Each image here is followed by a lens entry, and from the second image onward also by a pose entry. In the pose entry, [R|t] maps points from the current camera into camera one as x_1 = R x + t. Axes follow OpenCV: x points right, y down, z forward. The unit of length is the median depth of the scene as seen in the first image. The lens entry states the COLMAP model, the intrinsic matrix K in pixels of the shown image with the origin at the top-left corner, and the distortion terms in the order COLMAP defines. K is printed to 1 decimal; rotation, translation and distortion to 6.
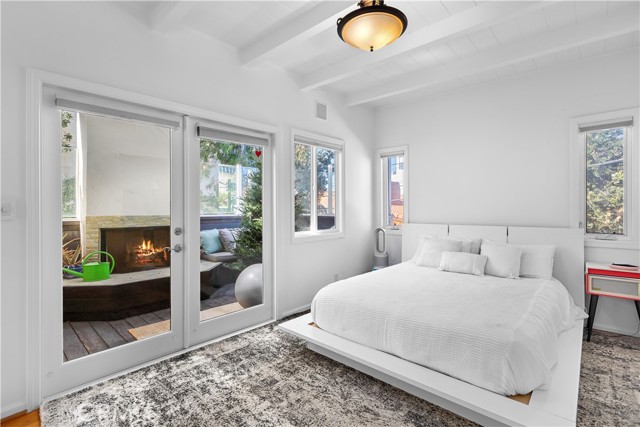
lens RADIAL K [[300.1, 0, 314.0], [0, 300.1, 201.0], [0, 0, 1]] dist [0.006255, 0.000061]
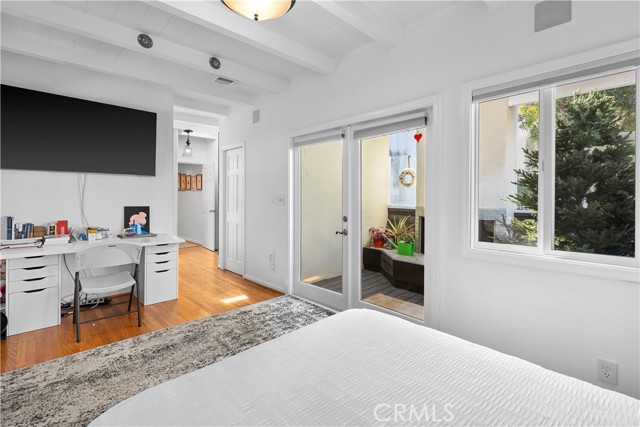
lens RADIAL K [[287.1, 0, 310.9], [0, 287.1, 188.6], [0, 0, 1]] dist [0.000210, -0.000421]
pose [[-0.057872, -0.026954, -0.997960, 0.898539], [0.015814, 0.999485, -0.027912, 0.004302], [0.998199, -0.017397, -0.057416, 1.070203]]
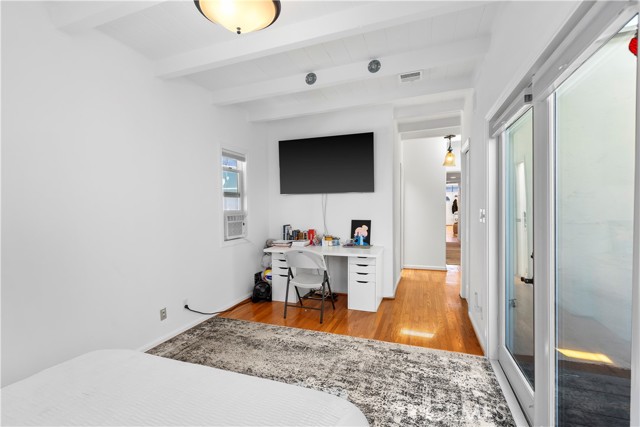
lens RADIAL K [[291.3, 0, 314.7], [0, 291.3, 207.4], [0, 0, 1]] dist [0.002043, 0.000453]
pose [[-0.916958, 0.014529, -0.398720, 0.292893], [0.024571, 0.999496, -0.020088, -0.007735], [0.398227, -0.028217, -0.916853, 1.618899]]
